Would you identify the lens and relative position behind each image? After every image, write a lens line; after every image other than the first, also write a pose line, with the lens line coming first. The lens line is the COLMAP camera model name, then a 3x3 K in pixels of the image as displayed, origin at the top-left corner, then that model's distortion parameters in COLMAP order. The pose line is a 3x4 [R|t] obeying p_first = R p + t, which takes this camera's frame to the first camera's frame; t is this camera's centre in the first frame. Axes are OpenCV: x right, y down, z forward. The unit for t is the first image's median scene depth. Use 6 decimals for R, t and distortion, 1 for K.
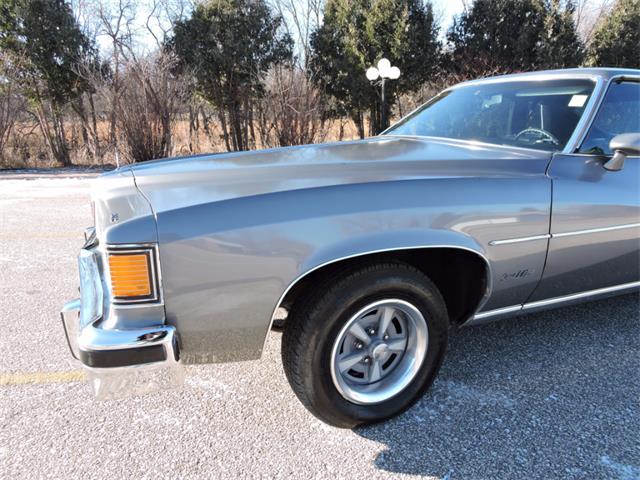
lens RADIAL K [[445.9, 0, 325.5], [0, 445.9, 239.3], [0, 0, 1]] dist [-0.005652, 0.003403]
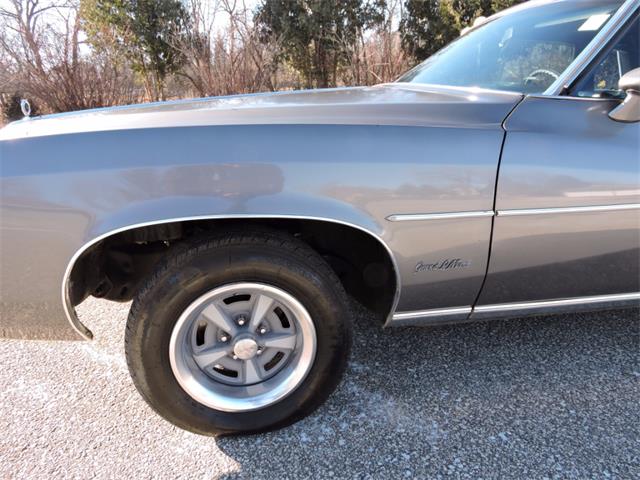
lens RADIAL K [[445.9, 0, 330.1], [0, 445.9, 240.1], [0, 0, 1]] dist [-0.005652, 0.003403]
pose [[0.973007, 0.063664, -0.221822, 0.190669], [-0.050869, 0.996721, 0.062929, 0.001738], [0.225101, -0.049946, 0.973054, 0.122146]]
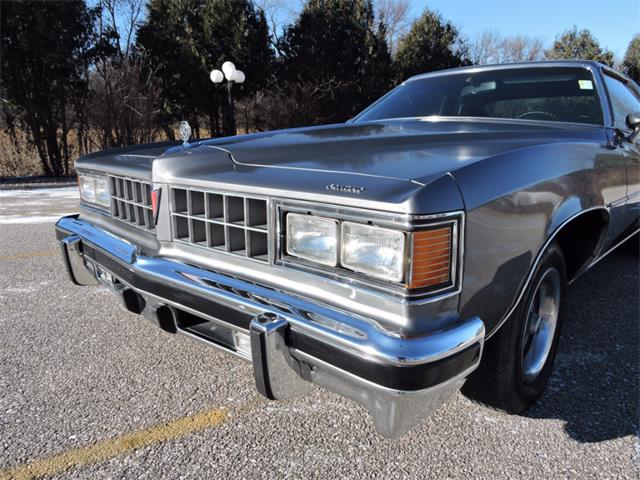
lens RADIAL K [[445.9, 0, 318.1], [0, 445.9, 240.7], [0, 0, 1]] dist [-0.005652, 0.003403]
pose [[0.918176, -0.084515, 0.387052, -0.294707], [0.092475, 0.995713, -0.001953, 0.012785], [-0.385228, 0.037585, 0.922056, 0.128718]]
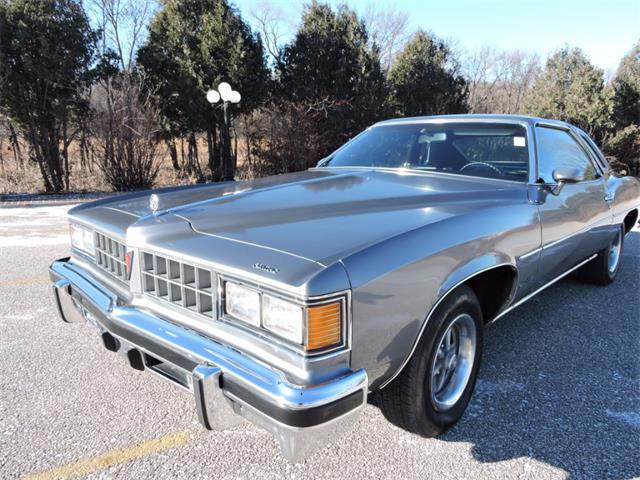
lens RADIAL K [[445.9, 0, 317.8], [0, 445.9, 240.6], [0, 0, 1]] dist [-0.005652, 0.003403]
pose [[0.919440, -0.072916, 0.386410, -0.269417], [0.088034, 0.995884, -0.021549, -0.027871], [-0.383249, 0.053830, 0.922075, 0.029050]]
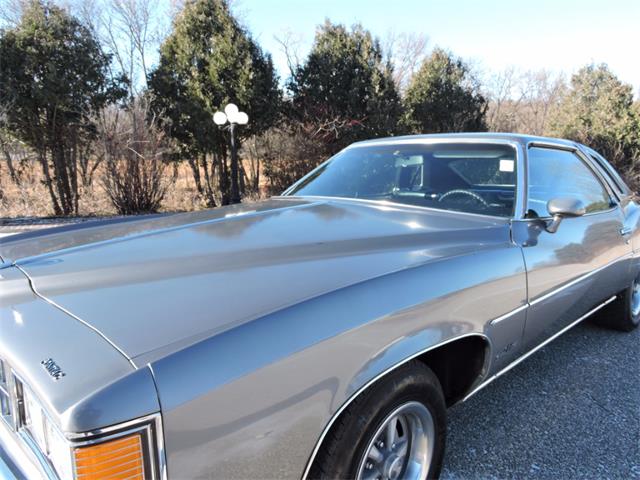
lens RADIAL K [[445.9, 0, 319.4], [0, 445.9, 241.9], [0, 0, 1]] dist [-0.005652, 0.003403]
pose [[0.938533, -0.057538, 0.340361, -0.118931], [0.084806, 0.994224, -0.065776, -0.056075], [-0.334610, 0.090597, 0.937991, 0.099811]]
